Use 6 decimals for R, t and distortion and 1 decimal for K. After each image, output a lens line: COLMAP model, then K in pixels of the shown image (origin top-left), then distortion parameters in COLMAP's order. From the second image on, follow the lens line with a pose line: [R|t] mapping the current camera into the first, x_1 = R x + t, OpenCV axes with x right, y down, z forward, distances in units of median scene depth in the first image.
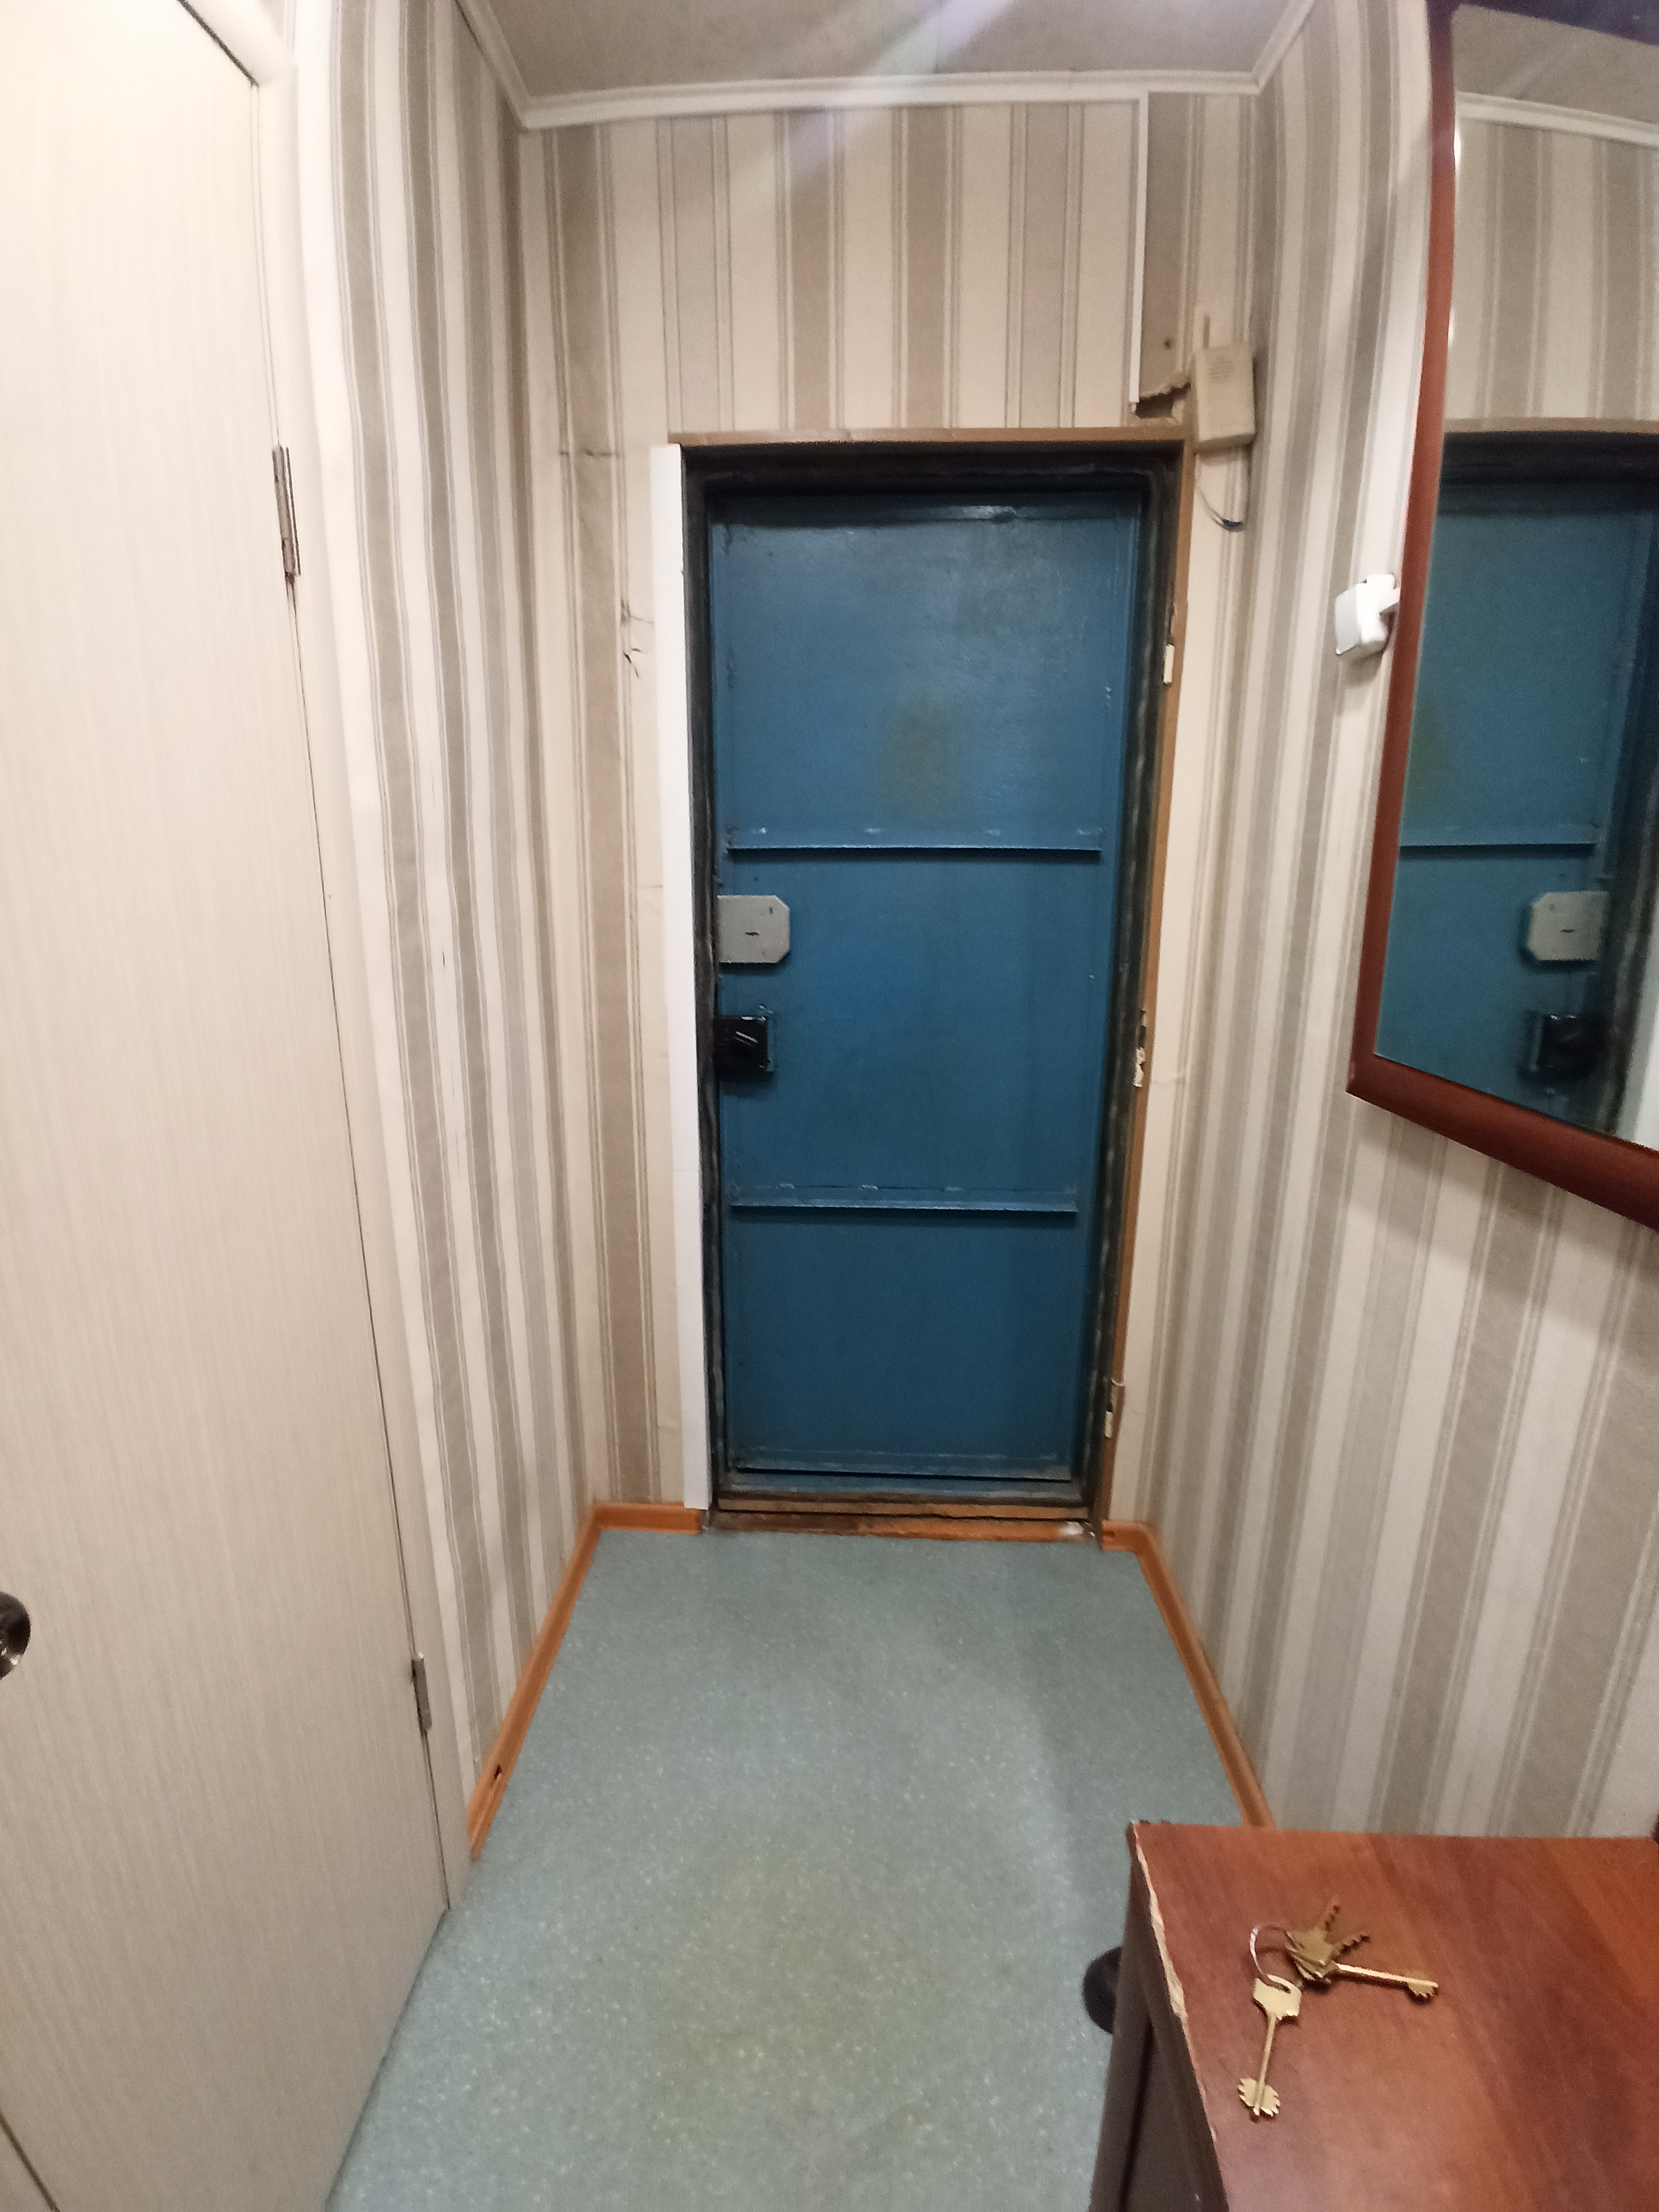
lens RADIAL K [[1023.7, 0, 829.5], [0, 1023.7, 1106.0], [0, 0, 1]] dist [-0.068116, 0.013127]
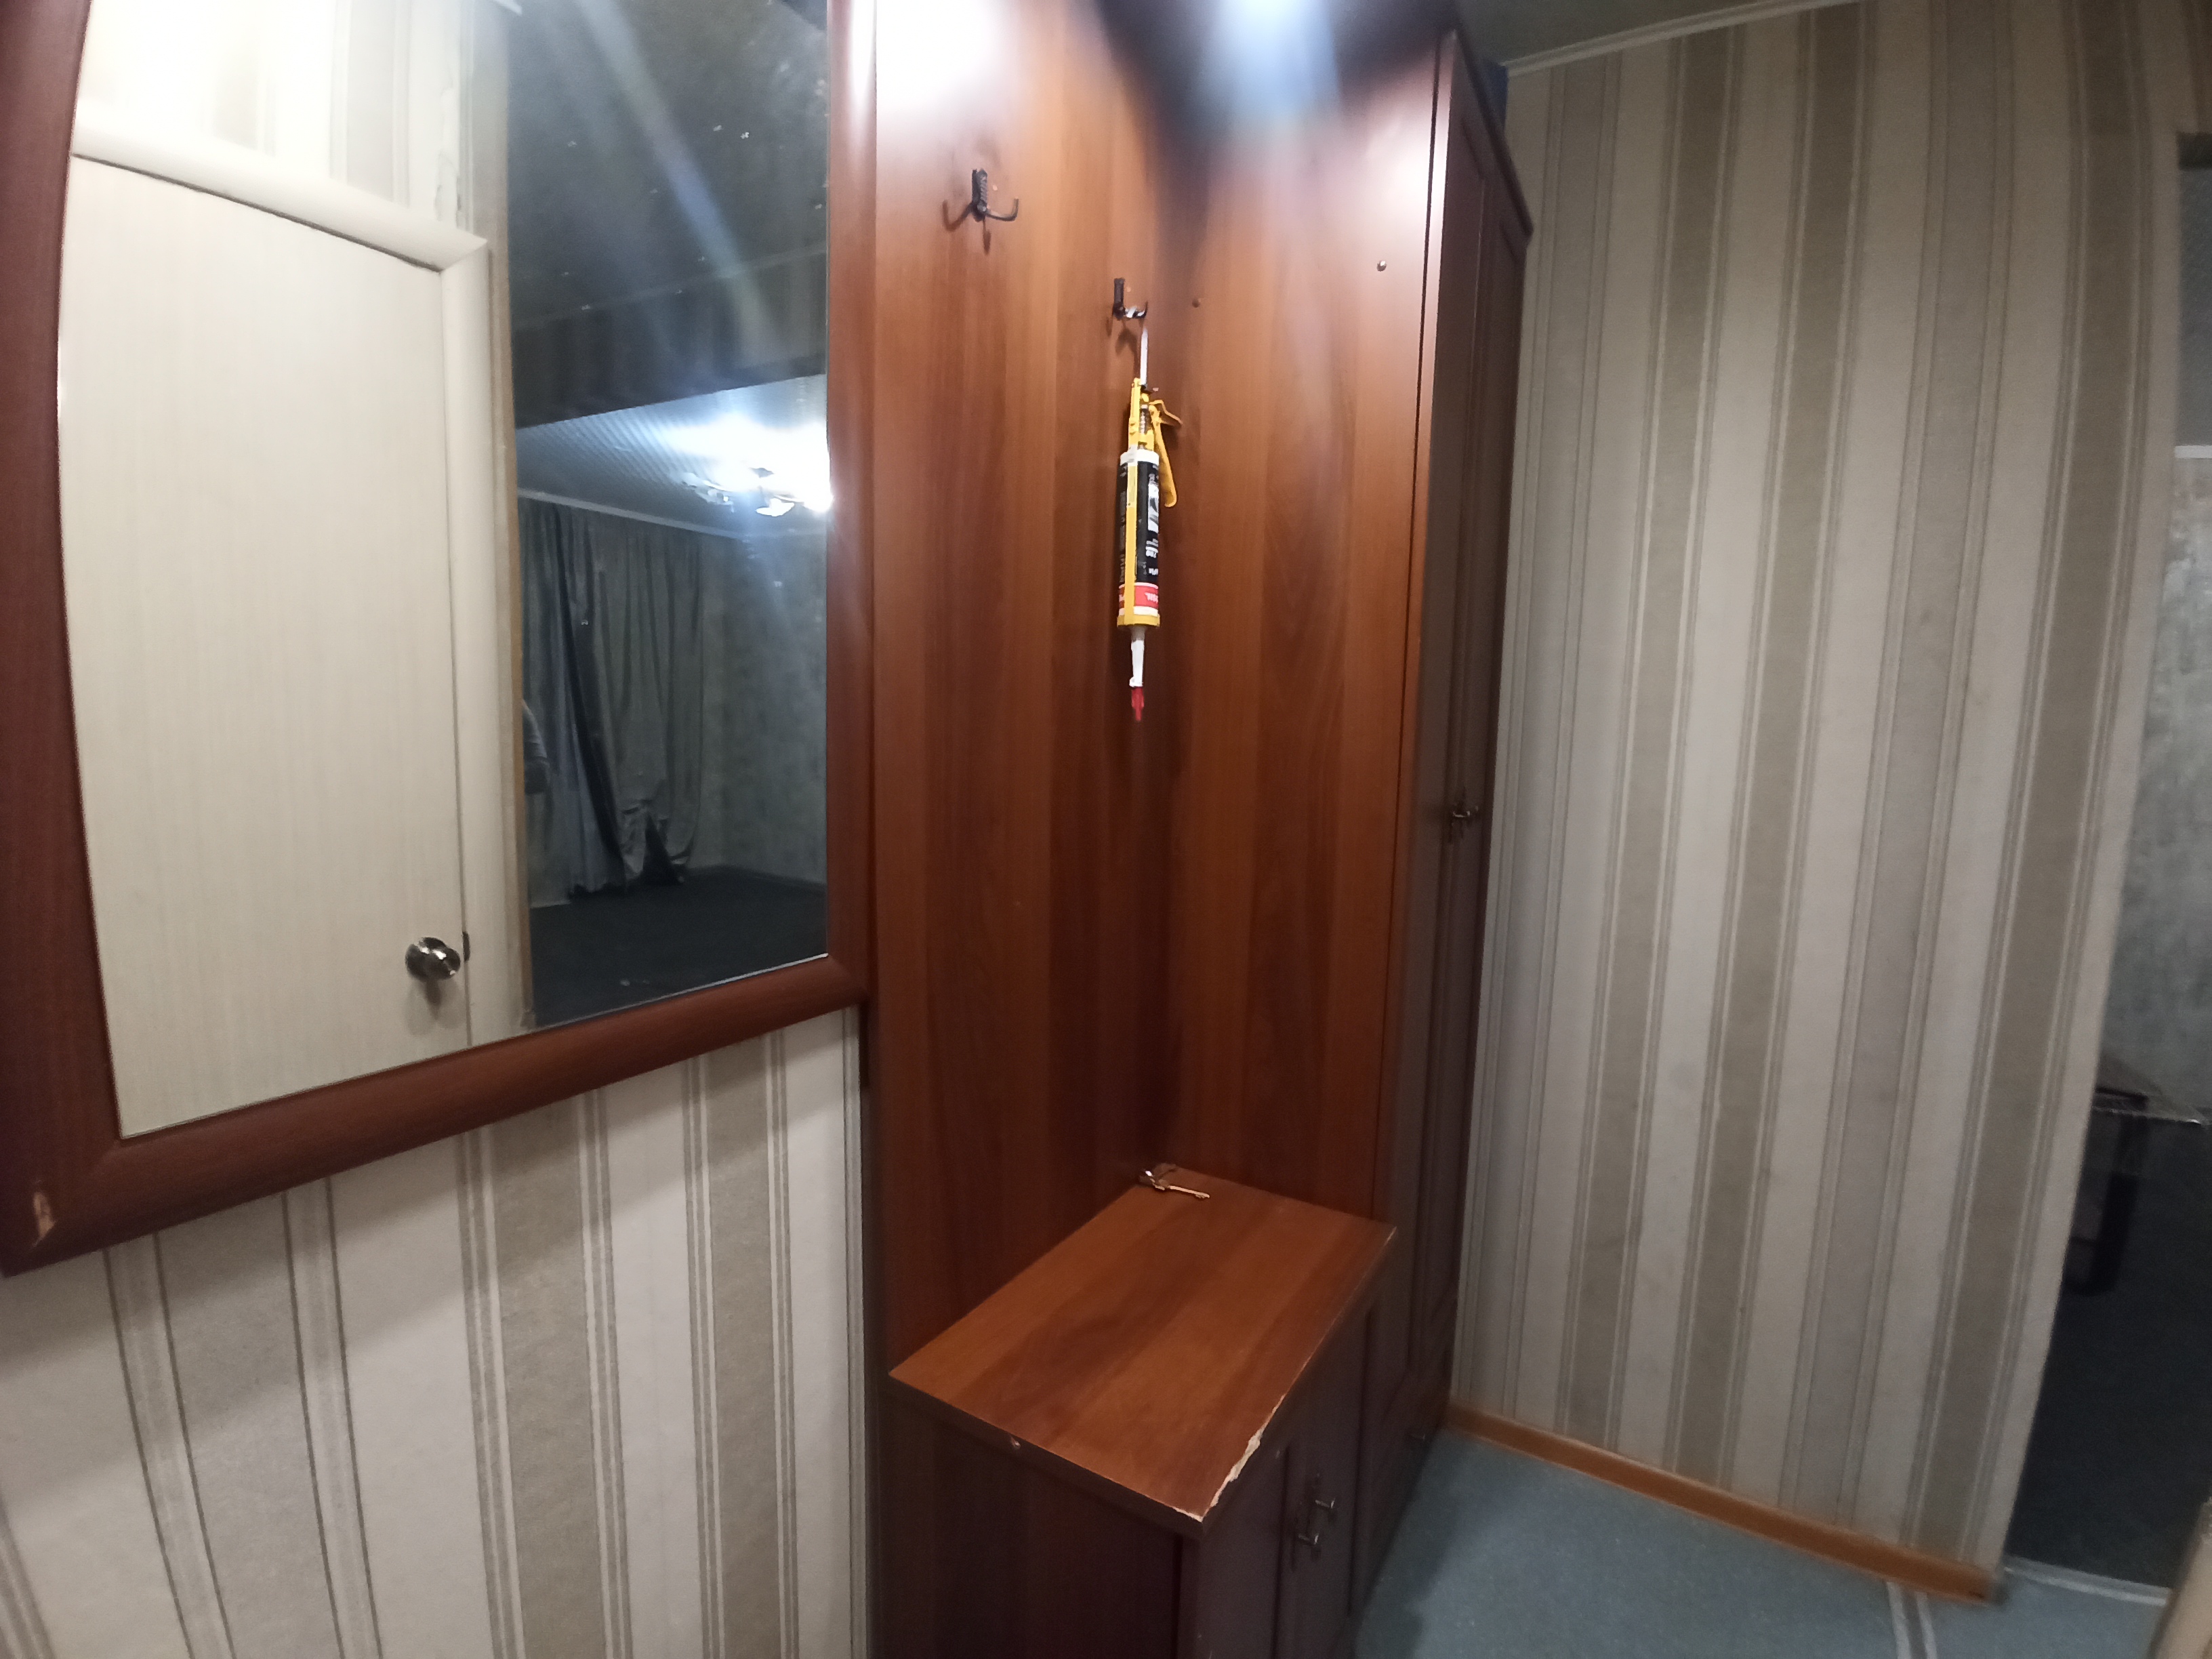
lens RADIAL K [[1023.7, 0, 1106.0], [0, 1023.7, 829.5], [0, 0, 1]] dist [-0.068116, 0.013127]
pose [[-0.875136, -0.083029, 0.476700, -0.083419], [0.080719, 0.946313, 0.313010, -0.369064], [-0.477096, 0.312405, -0.821451, 1.367044]]
